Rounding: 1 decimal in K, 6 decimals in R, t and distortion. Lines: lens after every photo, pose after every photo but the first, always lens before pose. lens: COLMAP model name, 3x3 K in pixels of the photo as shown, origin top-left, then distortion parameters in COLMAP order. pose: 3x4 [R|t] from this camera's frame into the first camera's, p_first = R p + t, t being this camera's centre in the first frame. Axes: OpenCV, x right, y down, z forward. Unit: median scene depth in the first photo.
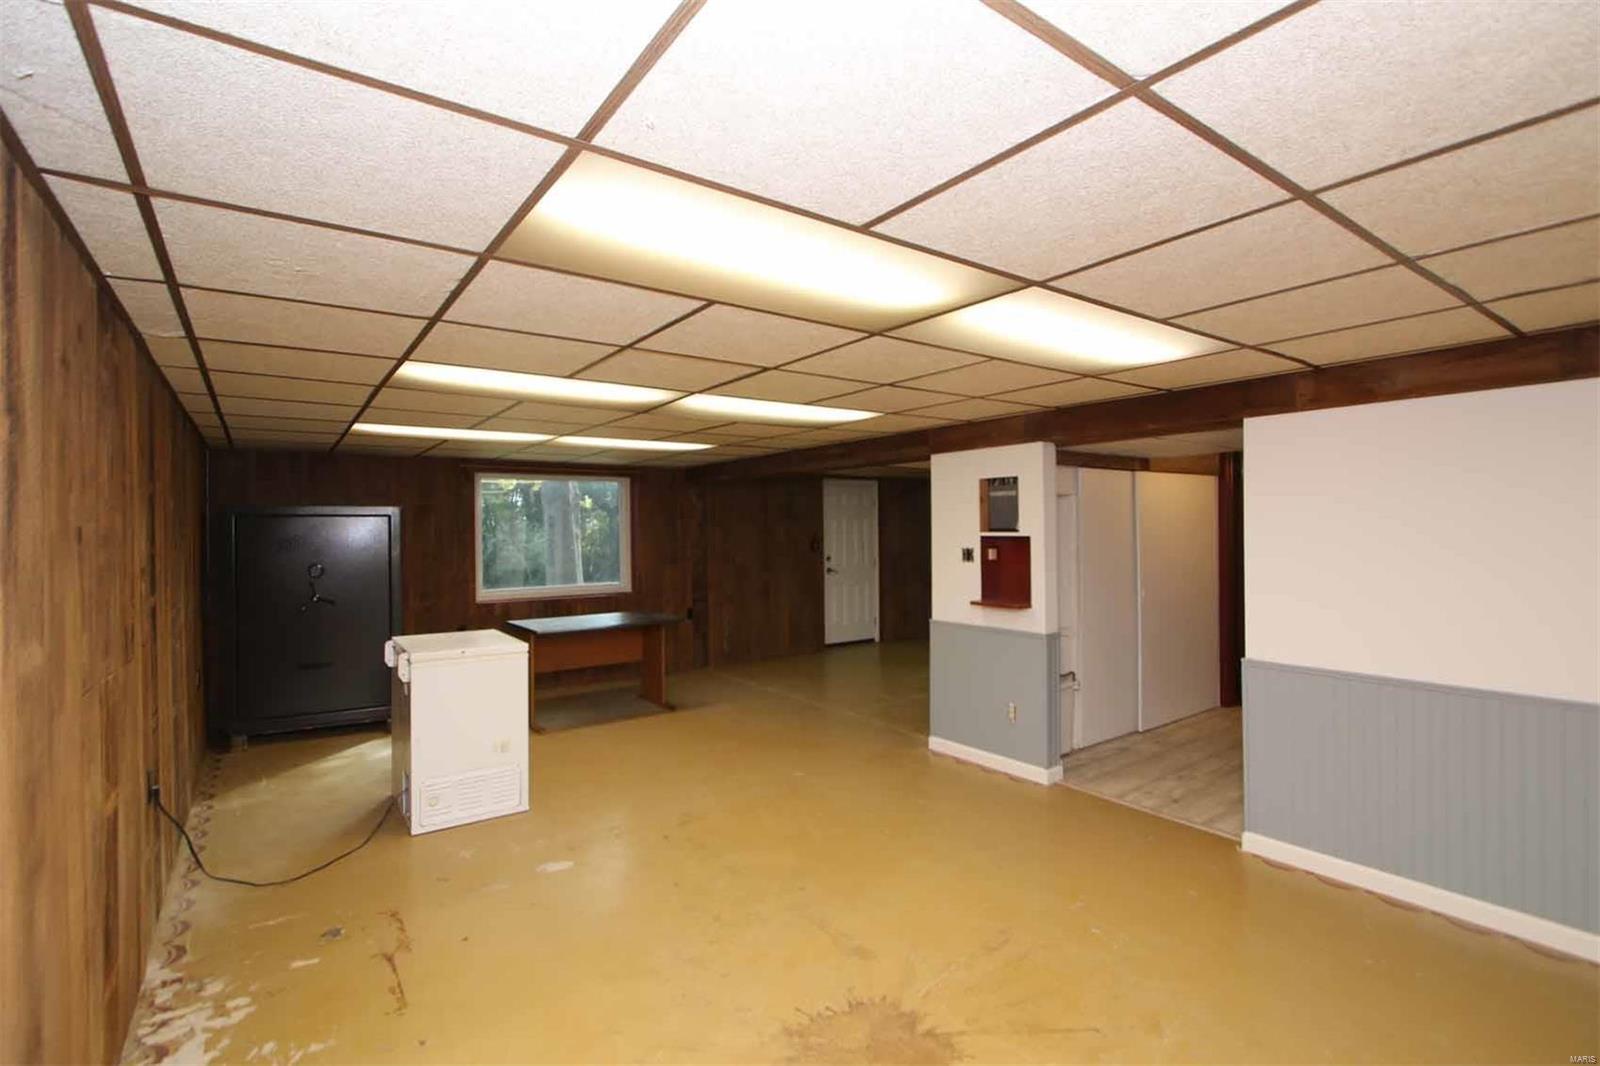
lens RADIAL K [[731.8, 0, 799.7], [0, 731.8, 530.3], [0, 0, 1]] dist [-0.012527, 0.000622]
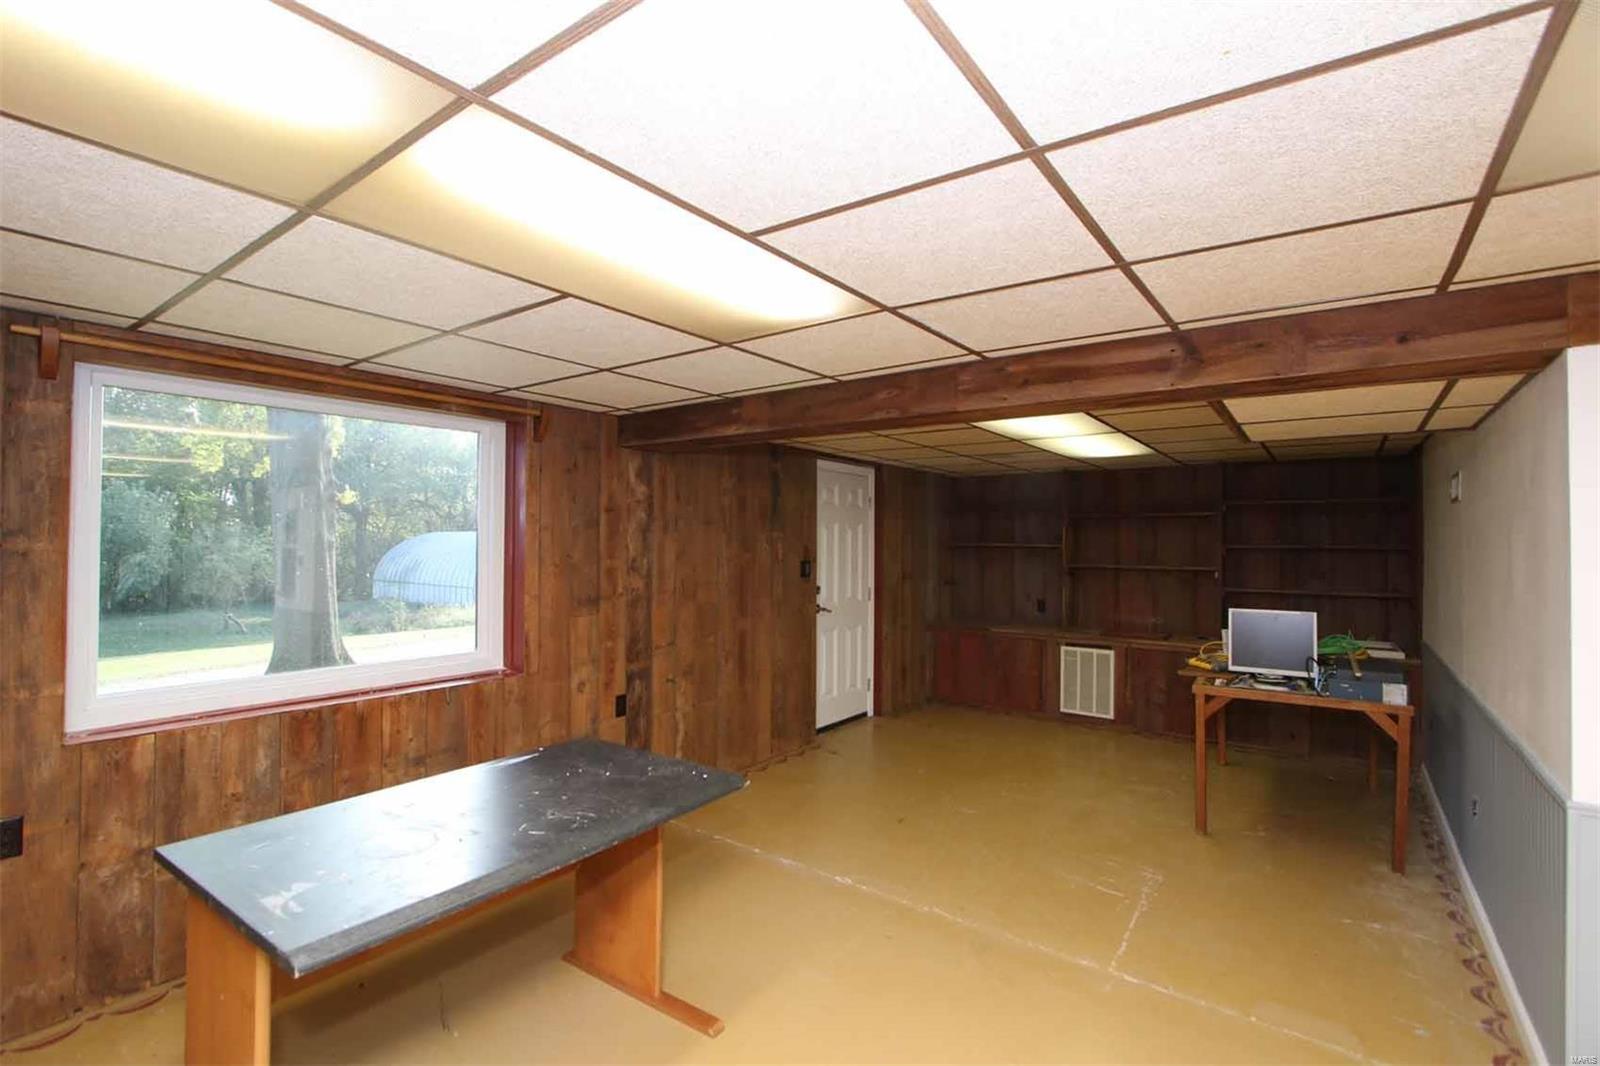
lens RADIAL K [[731.8, 0, 798.4], [0, 731.8, 537.5], [0, 0, 1]] dist [-0.012527, 0.000622]
pose [[0.955824, 0.020686, 0.293211, -0.159800], [-0.018046, 0.999769, -0.011705, 0.001994], [-0.293386, 0.005896, 0.955976, 0.423981]]
